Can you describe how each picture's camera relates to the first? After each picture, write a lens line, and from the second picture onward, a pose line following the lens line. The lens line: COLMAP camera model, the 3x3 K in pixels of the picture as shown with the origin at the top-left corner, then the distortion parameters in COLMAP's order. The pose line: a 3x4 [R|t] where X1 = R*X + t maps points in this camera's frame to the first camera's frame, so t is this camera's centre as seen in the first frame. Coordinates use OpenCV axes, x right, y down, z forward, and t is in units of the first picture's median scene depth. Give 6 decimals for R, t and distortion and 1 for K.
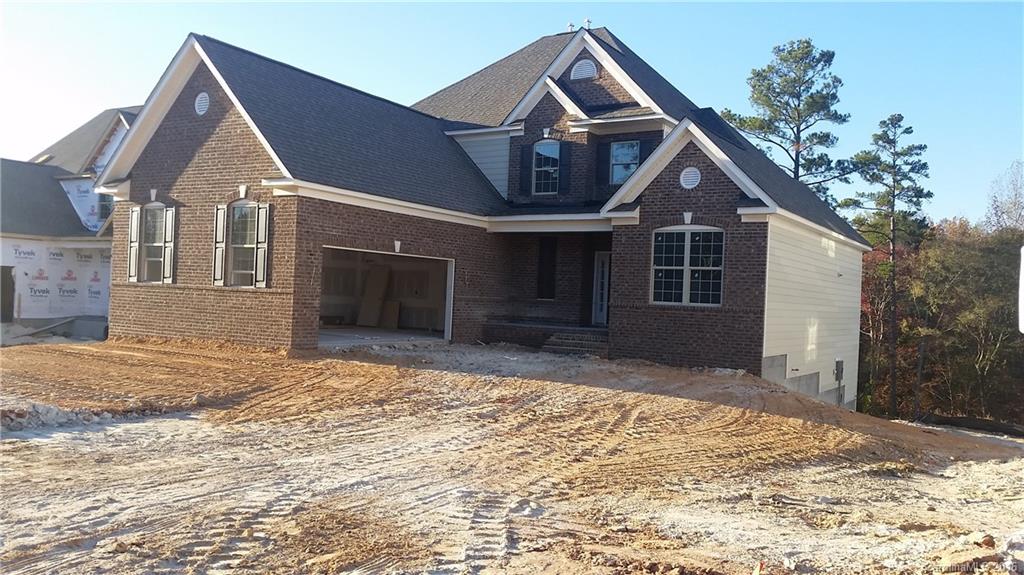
lens RADIAL K [[849.9, 0, 507.9], [0, 849.9, 289.8], [0, 0, 1]] dist [0.040783, -0.025194]
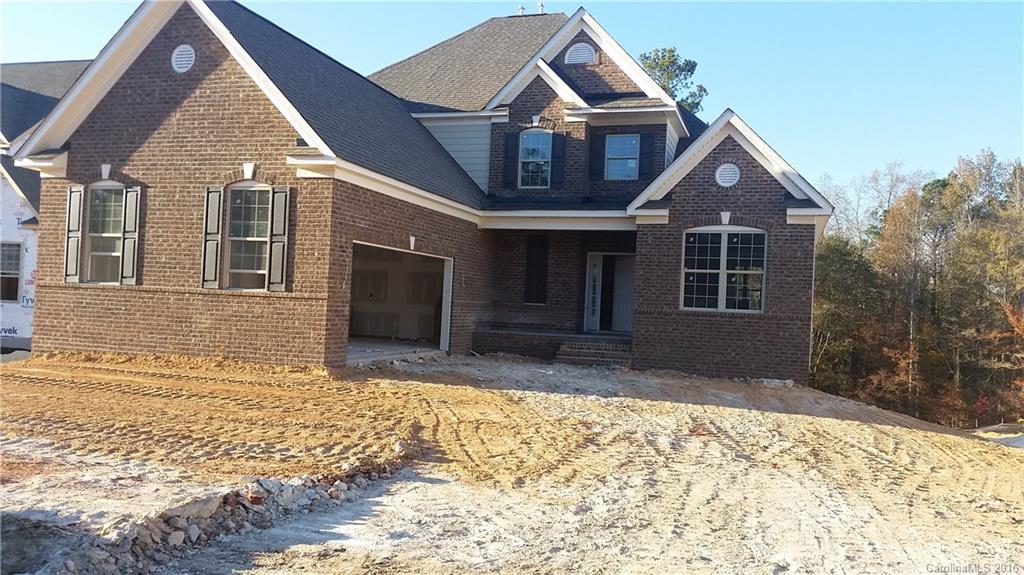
lens RADIAL K [[849.9, 0, 516.2], [0, 849.9, 289.5], [0, 0, 1]] dist [0.040783, -0.025194]
pose [[0.972007, 0.004873, 0.234903, -0.227565], [-0.005011, 0.999987, -0.000011, -0.004783], [-0.234900, -0.001166, 0.972019, 0.145760]]
